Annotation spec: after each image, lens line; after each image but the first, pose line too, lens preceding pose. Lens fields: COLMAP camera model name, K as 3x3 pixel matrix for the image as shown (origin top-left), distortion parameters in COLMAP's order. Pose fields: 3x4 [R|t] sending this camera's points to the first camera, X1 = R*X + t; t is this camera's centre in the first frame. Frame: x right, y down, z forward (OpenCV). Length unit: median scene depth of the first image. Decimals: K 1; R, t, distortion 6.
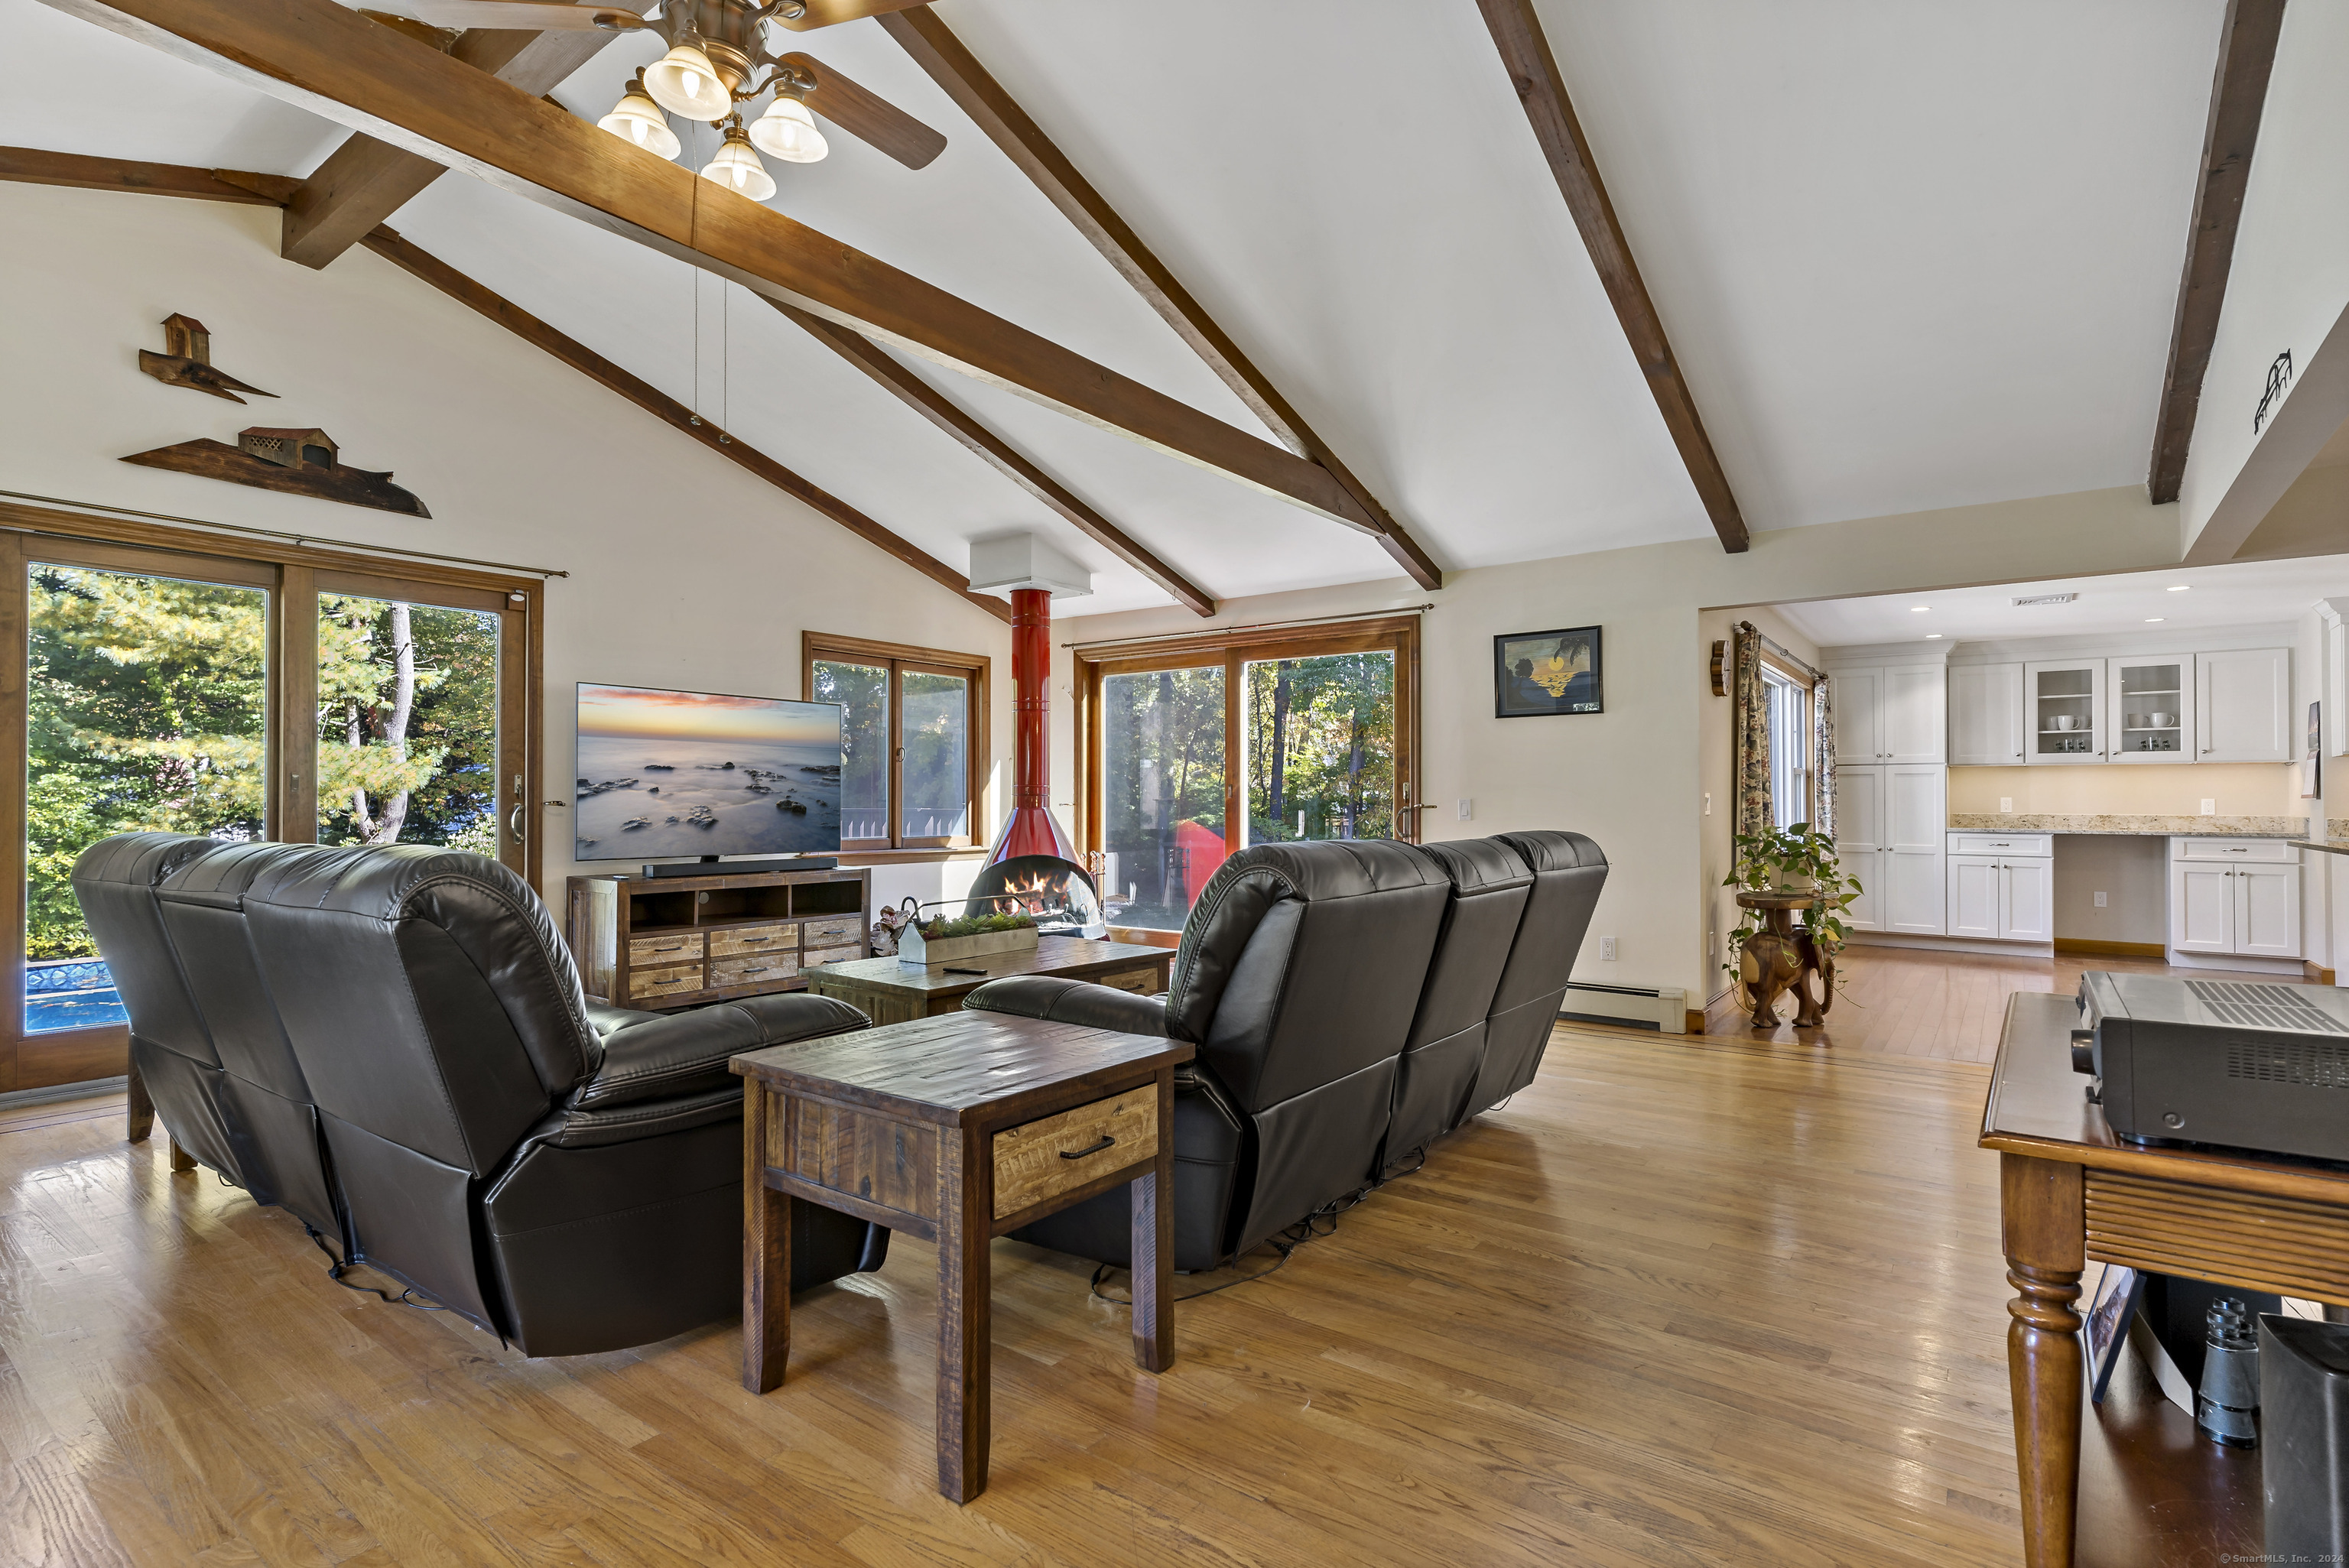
lens RADIAL K [[1141.1, 0, 1152.7], [0, 1141.1, 798.5], [0, 0, 1]] dist [0.003430, 0.000136]
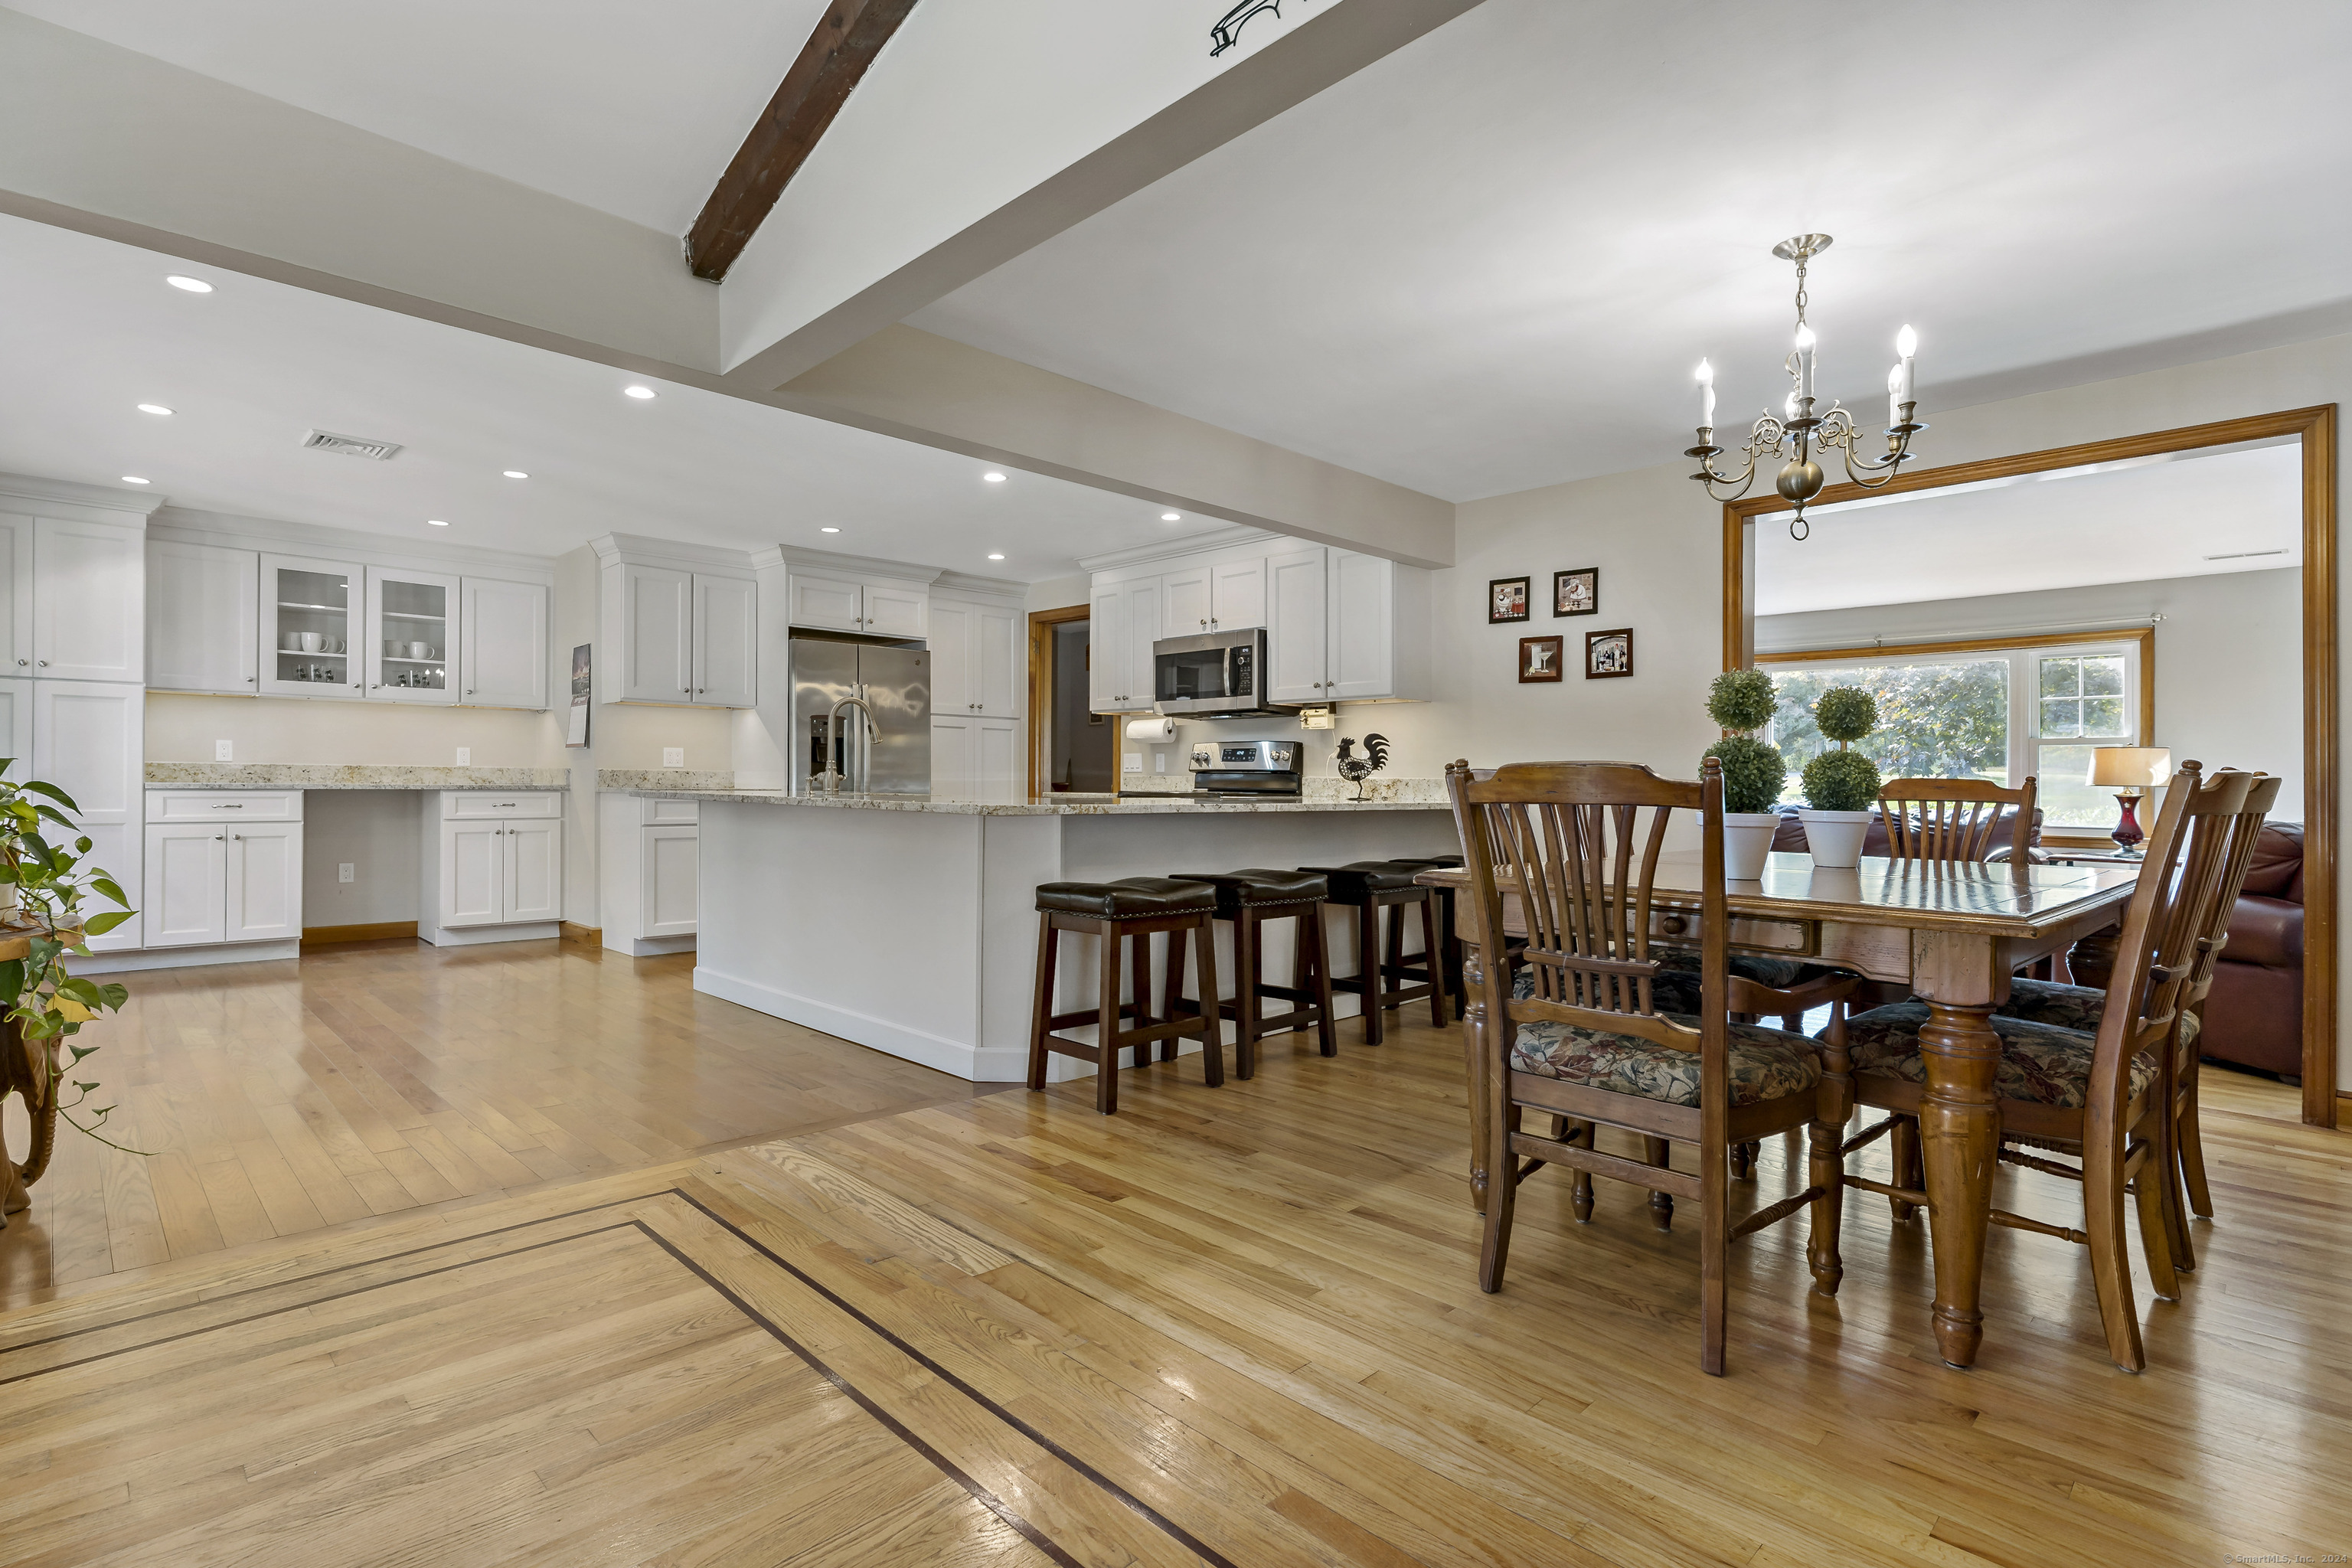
lens RADIAL K [[1142.6, 0, 1150.9], [0, 1142.6, 771.7], [0, 0, 1]] dist [0.003430, 0.000136]
pose [[0.160377, 0.006210, 0.987036, 0.188962], [-0.013978, 0.999894, -0.004020, 0.019038], [-0.986957, -0.013152, 0.160447, 0.439859]]
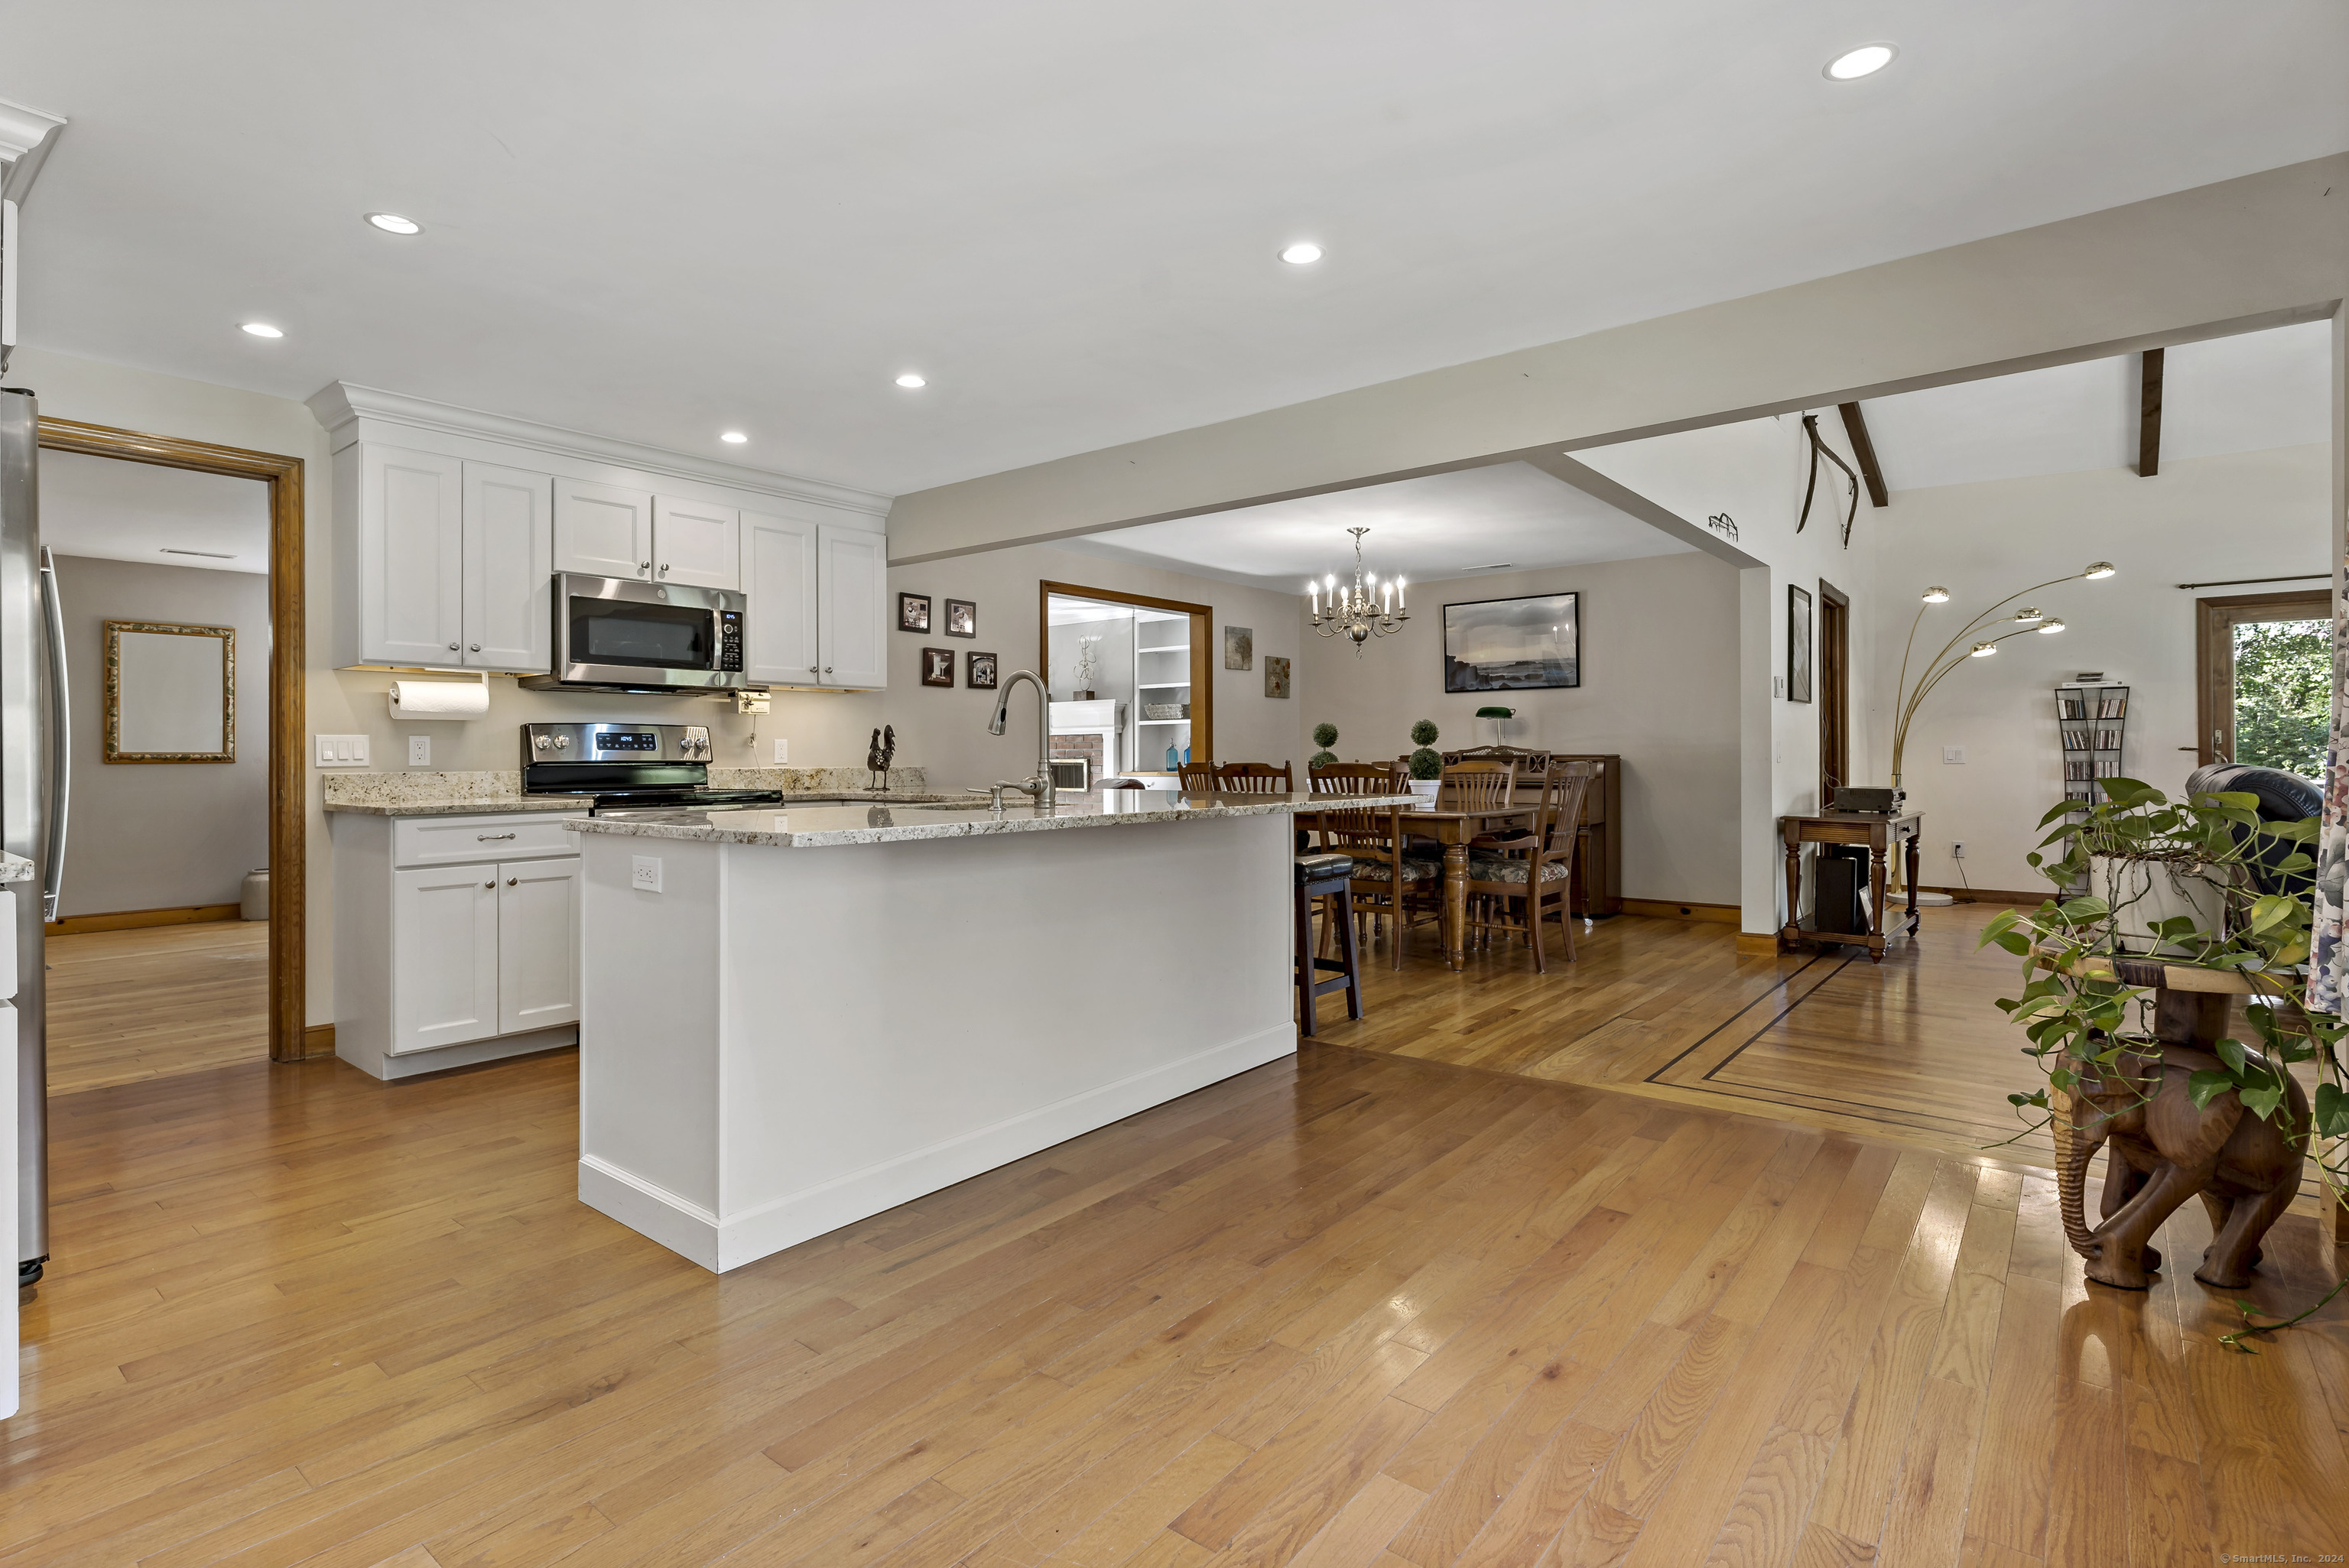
lens RADIAL K [[1141.1, 0, 1133.3], [0, 1141.1, 757.5], [0, 0, 1]] dist [0.003430, 0.000136]
pose [[-0.998496, -0.000898, 0.054813, 0.800724], [-0.000835, 0.999999, 0.001171, 0.009049], [-0.054814, 0.001123, -0.998496, 1.263692]]
